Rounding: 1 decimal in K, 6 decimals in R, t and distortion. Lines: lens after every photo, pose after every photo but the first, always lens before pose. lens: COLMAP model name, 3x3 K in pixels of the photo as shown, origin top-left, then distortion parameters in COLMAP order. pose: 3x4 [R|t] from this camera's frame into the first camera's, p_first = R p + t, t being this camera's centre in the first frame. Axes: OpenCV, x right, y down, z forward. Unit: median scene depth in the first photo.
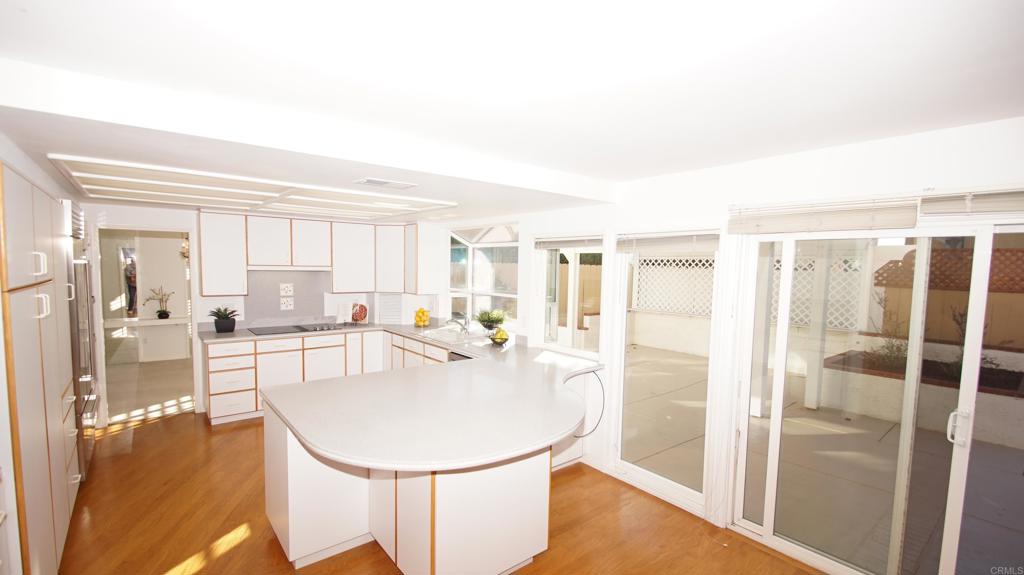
lens RADIAL K [[452.6, 0, 507.6], [0, 452.6, 301.3], [0, 0, 1]] dist [0.016709, -0.018091]
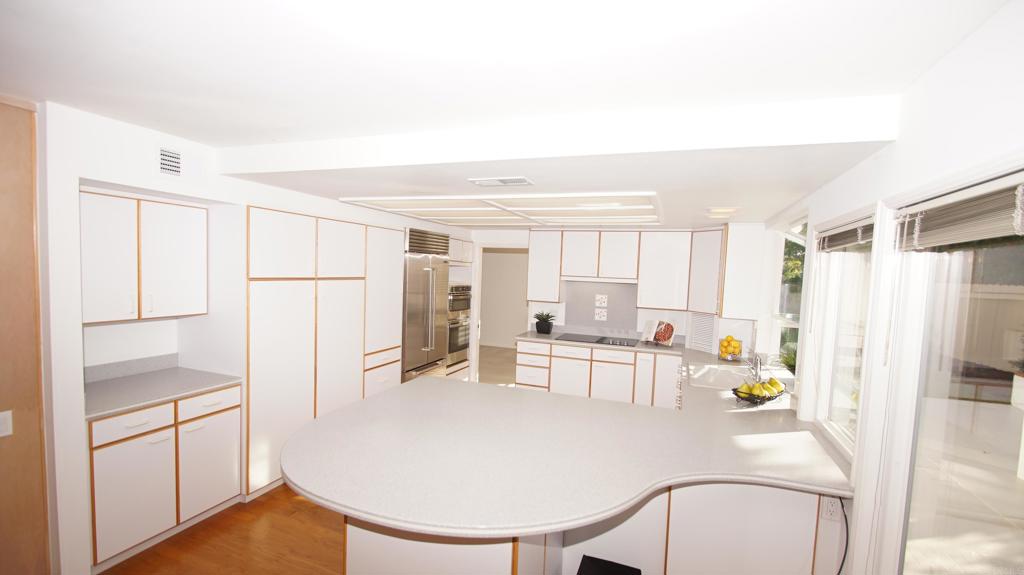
lens RADIAL K [[452.6, 0, 507.6], [0, 452.6, 301.3], [0, 0, 1]] dist [0.016709, -0.018091]
pose [[0.509420, 0.060974, -0.858355, 0.276645], [-0.096110, 0.995277, 0.013661, -0.017711], [0.855134, 0.075538, 0.512875, 0.290256]]
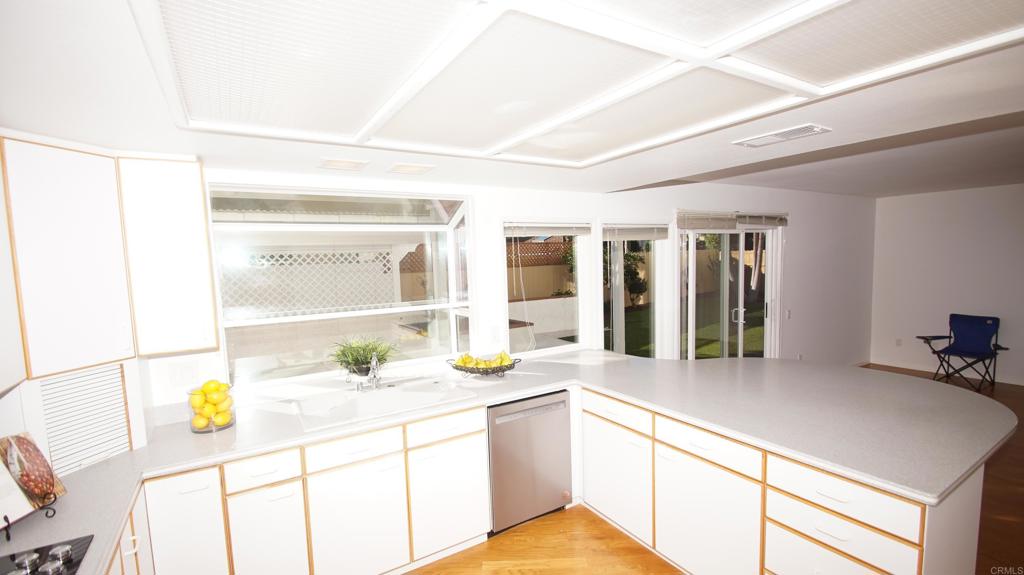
lens RADIAL K [[471.3, 0, 512.0], [0, 471.3, 287.5], [0, 0, 1]] dist [0.000617, -0.000012]
pose [[0.117038, -0.086003, 0.989397, -0.566759], [0.115452, 0.990667, 0.072456, -0.066205], [-0.986394, 0.105748, 0.125875, 0.692646]]
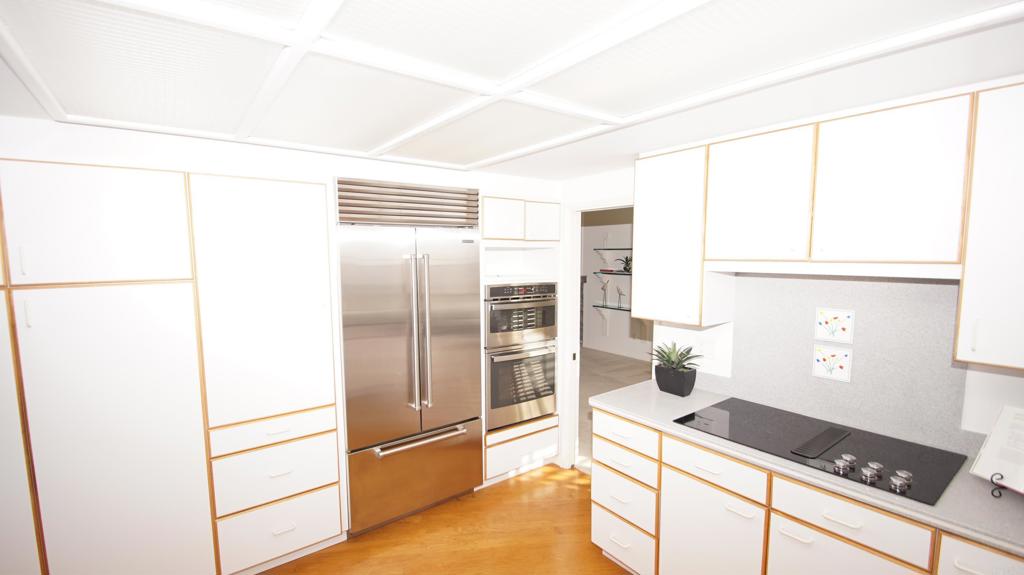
lens RADIAL K [[452.6, 0, 507.6], [0, 452.6, 301.3], [0, 0, 1]] dist [0.016709, -0.018091]
pose [[-0.031294, 0.088060, -0.995623, -0.108638], [-0.074977, 0.993098, 0.090193, -0.057489], [0.996694, 0.077471, -0.024475, 0.728087]]
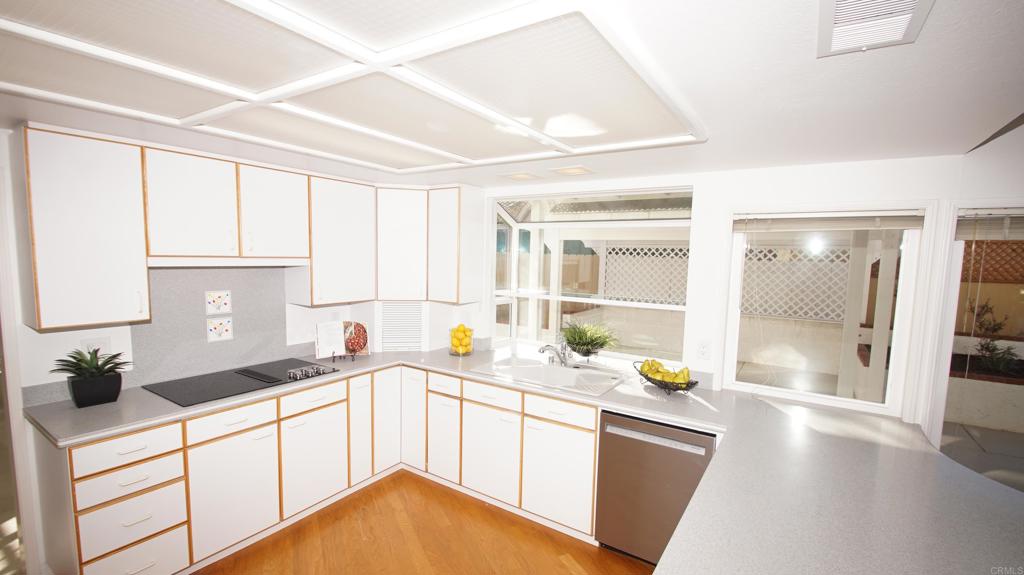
lens RADIAL K [[452.6, 0, 507.6], [0, 452.6, 301.3], [0, 0, 1]] dist [0.016709, -0.018091]
pose [[0.952546, -0.027859, 0.303118, -0.322870], [0.019152, 0.999315, 0.031661, -0.036507], [-0.303792, -0.024354, 0.952427, 0.394585]]
